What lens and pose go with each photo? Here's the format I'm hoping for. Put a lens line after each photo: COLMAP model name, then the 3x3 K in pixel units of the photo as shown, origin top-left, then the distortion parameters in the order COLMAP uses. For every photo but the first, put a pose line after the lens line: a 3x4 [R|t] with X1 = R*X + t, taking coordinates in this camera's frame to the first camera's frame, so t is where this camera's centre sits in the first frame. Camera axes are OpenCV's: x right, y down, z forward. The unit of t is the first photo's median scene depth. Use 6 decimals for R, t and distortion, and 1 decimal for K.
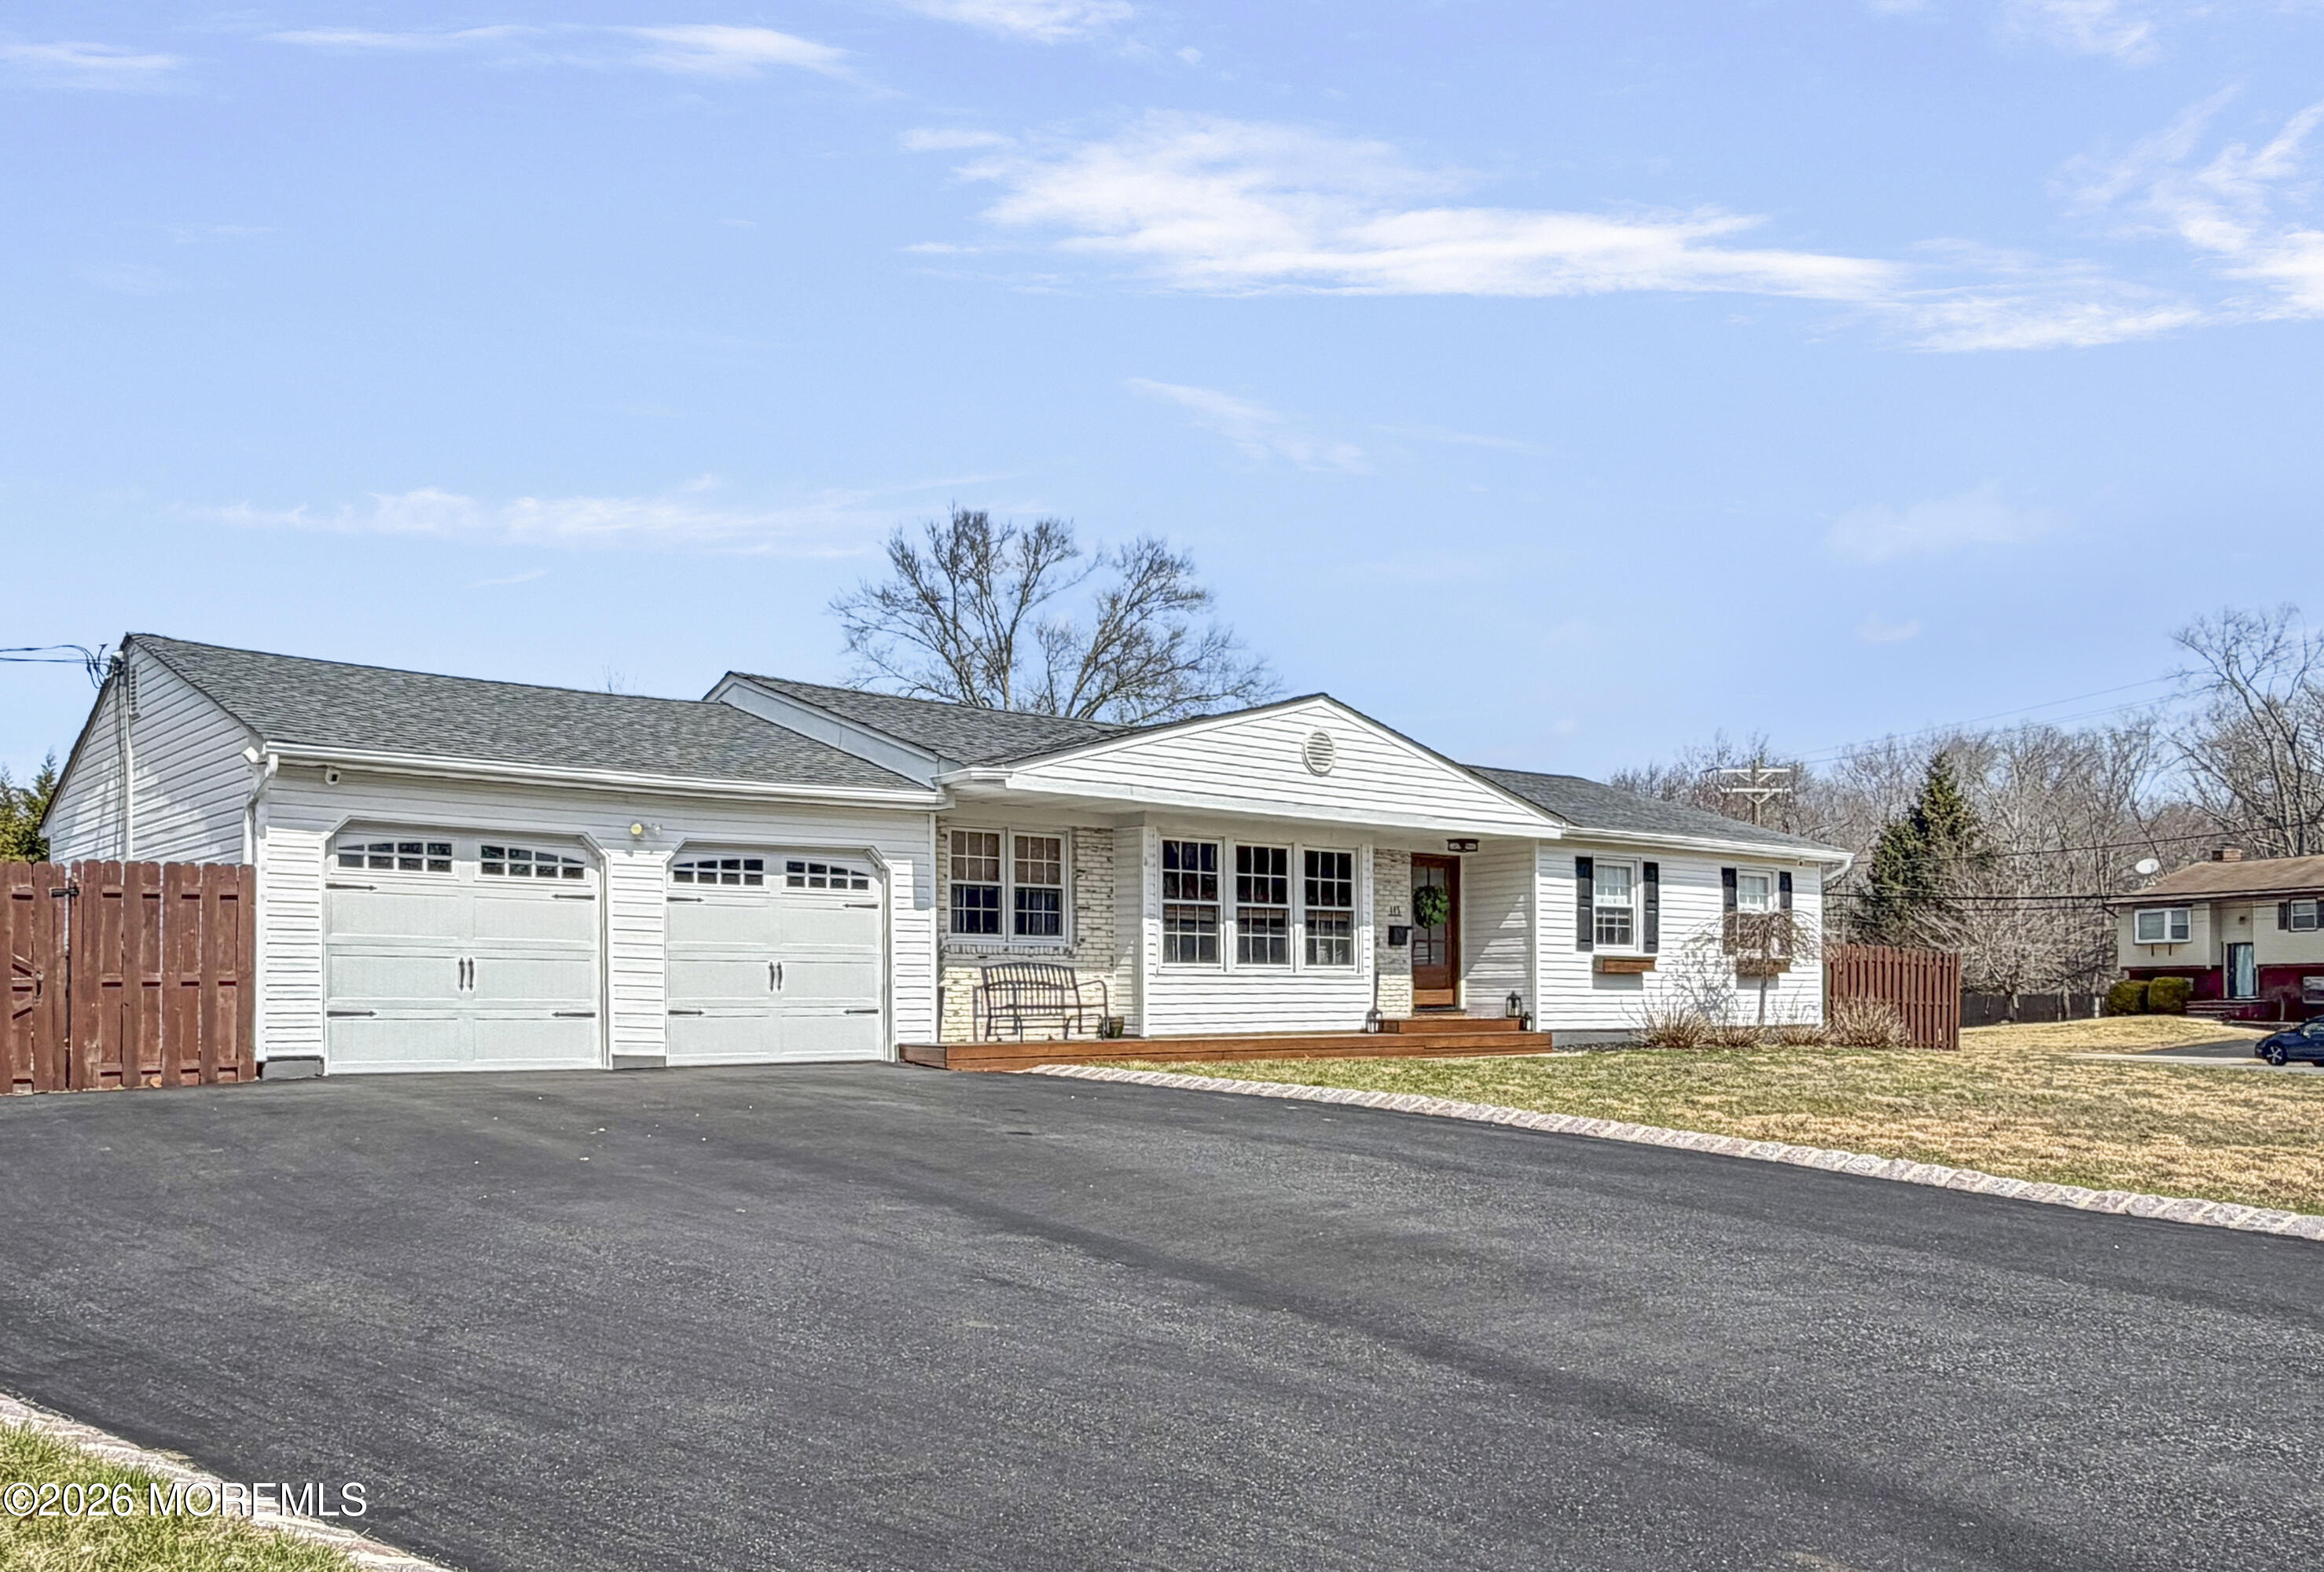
lens RADIAL K [[1822.9, 0, 1162.0], [0, 1822.9, 786.0], [0, 0, 1]] dist [-0.000082, -0.000024]
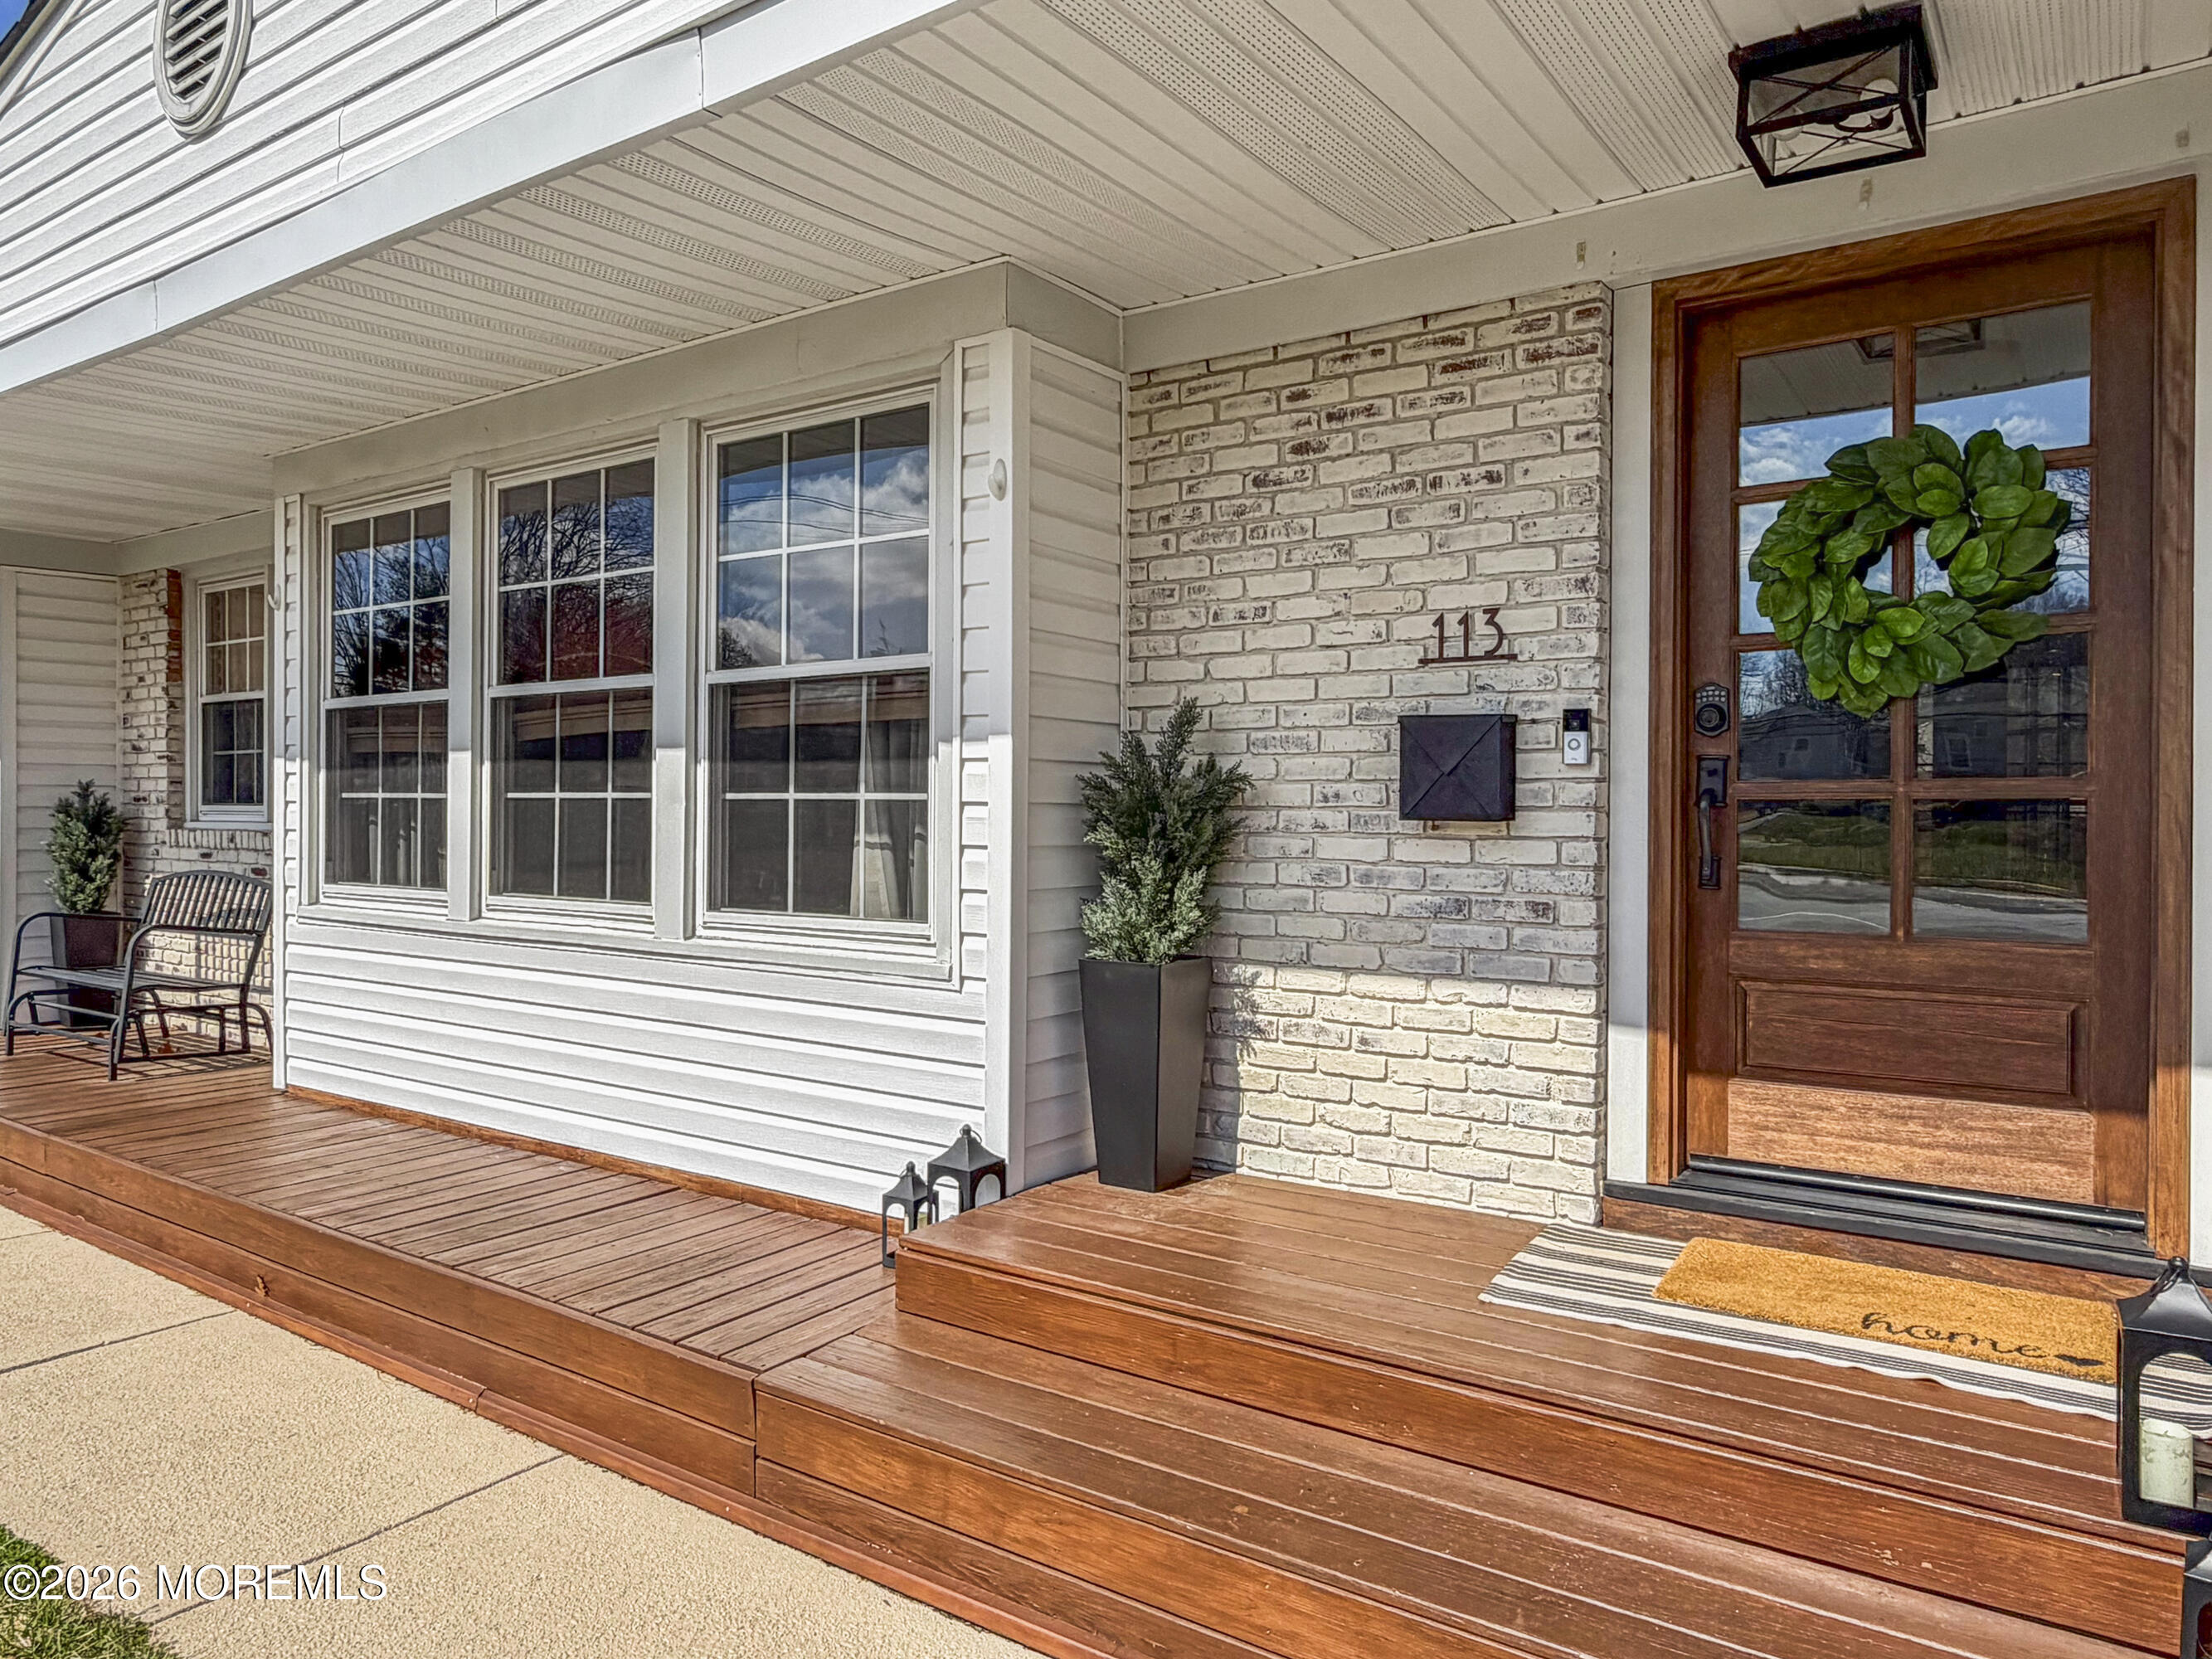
lens RADIAL K [[1461.3, 0, 1106.0], [0, 1461.3, 829.5], [0, 0, 1]] dist [-0.000051, -0.000092]
pose [[0.250287, 0.023502, -0.967886, 0.276775], [0.106664, 0.992950, 0.051693, 0.080941], [0.962278, -0.116177, 0.246016, 0.981531]]
